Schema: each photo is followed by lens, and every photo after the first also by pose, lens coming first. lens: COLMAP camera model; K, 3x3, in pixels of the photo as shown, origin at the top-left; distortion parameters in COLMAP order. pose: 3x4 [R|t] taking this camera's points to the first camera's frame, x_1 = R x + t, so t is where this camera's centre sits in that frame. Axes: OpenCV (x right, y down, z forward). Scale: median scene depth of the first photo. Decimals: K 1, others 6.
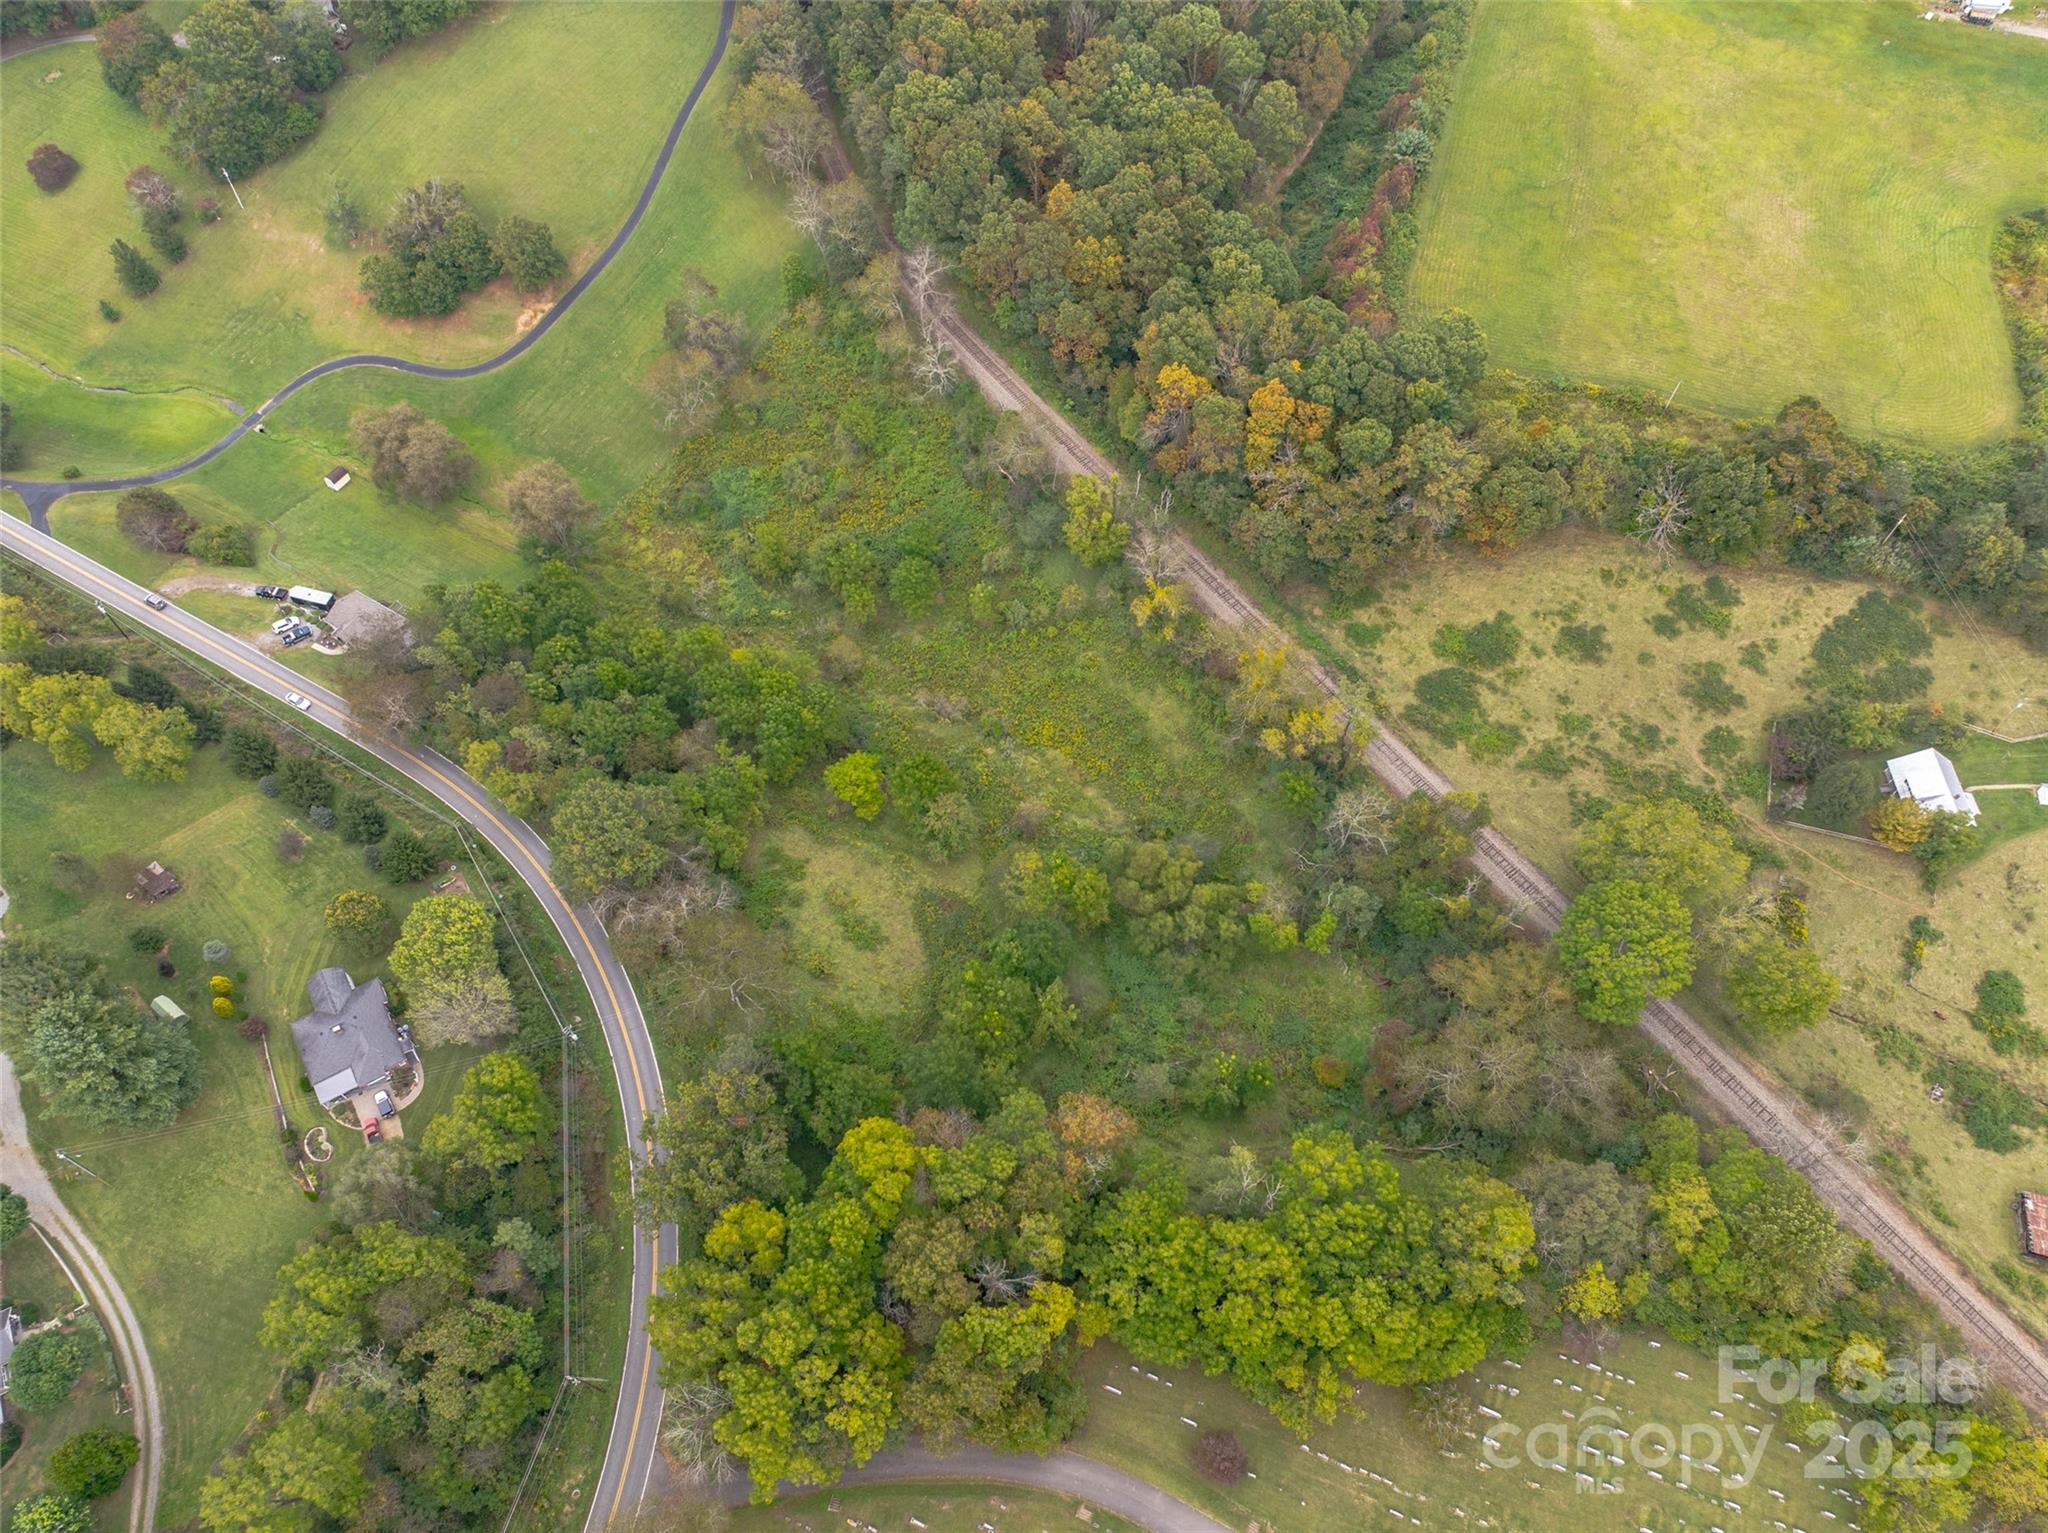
lens RADIAL K [[1473.4, 0, 1024.0], [0, 1473.4, 766.5], [0, 0, 1]] dist [-0.032297, -0.004085]
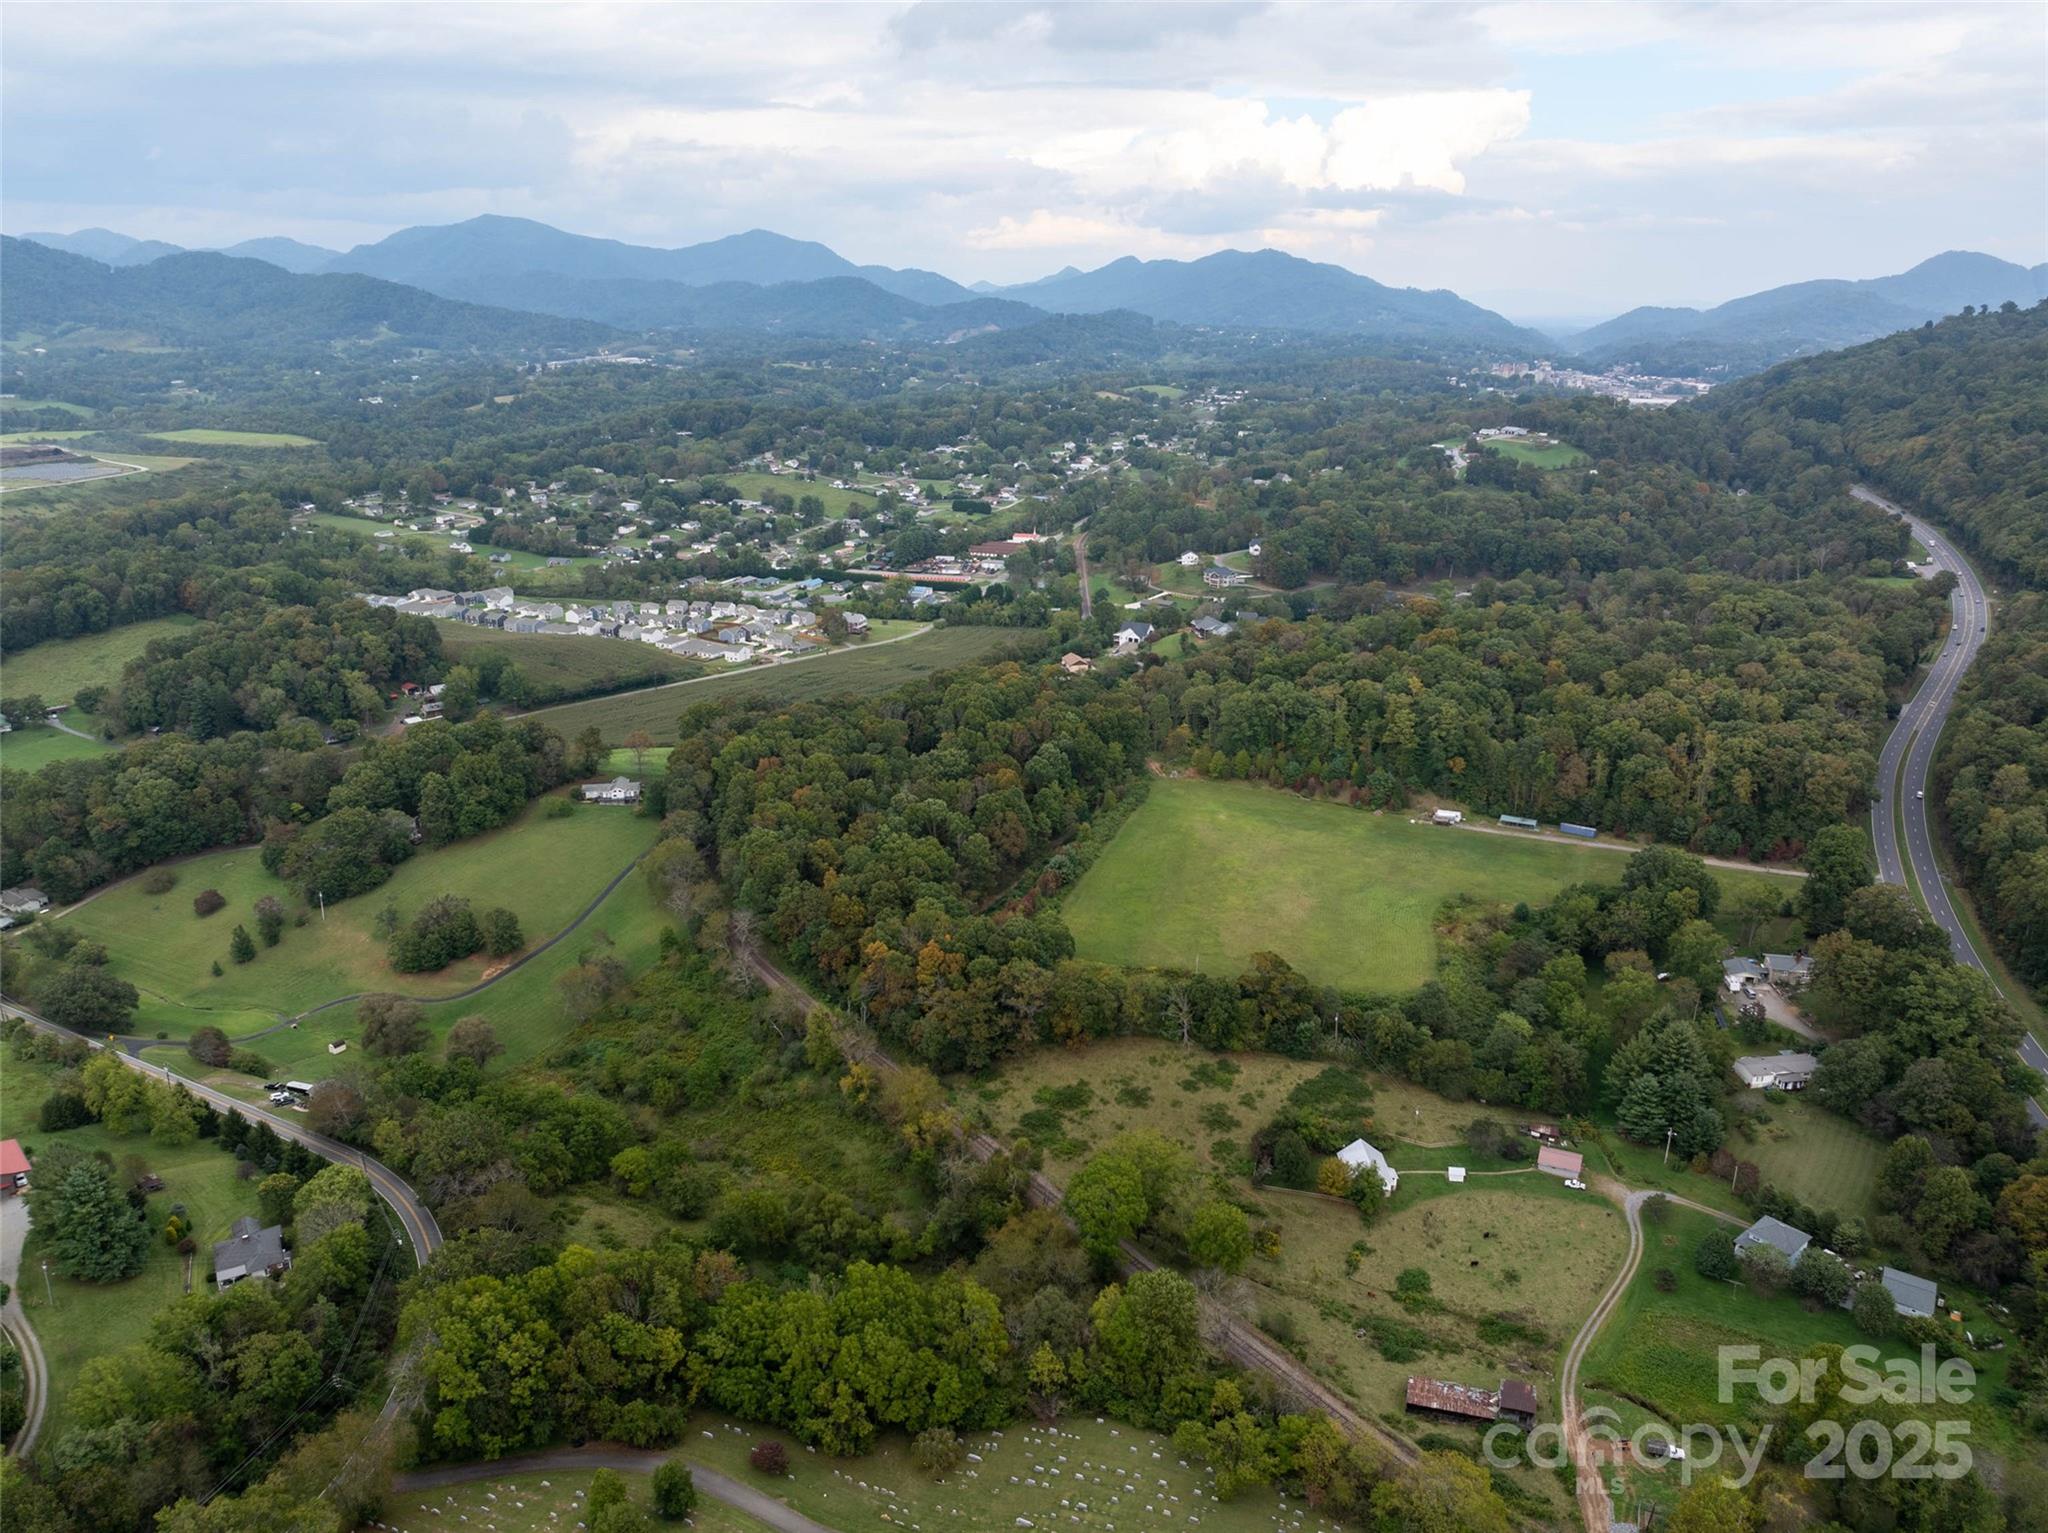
lens RADIAL K [[1473.4, 0, 1024.0], [0, 1473.4, 766.5], [0, 0, 1]] dist [-0.032297, -0.004085]
pose [[0.999930, -0.004067, -0.011130, 0.286220], [-0.003988, 0.768940, -0.639308, 0.617123], [0.011158, 0.639308, 0.768870, -0.370387]]
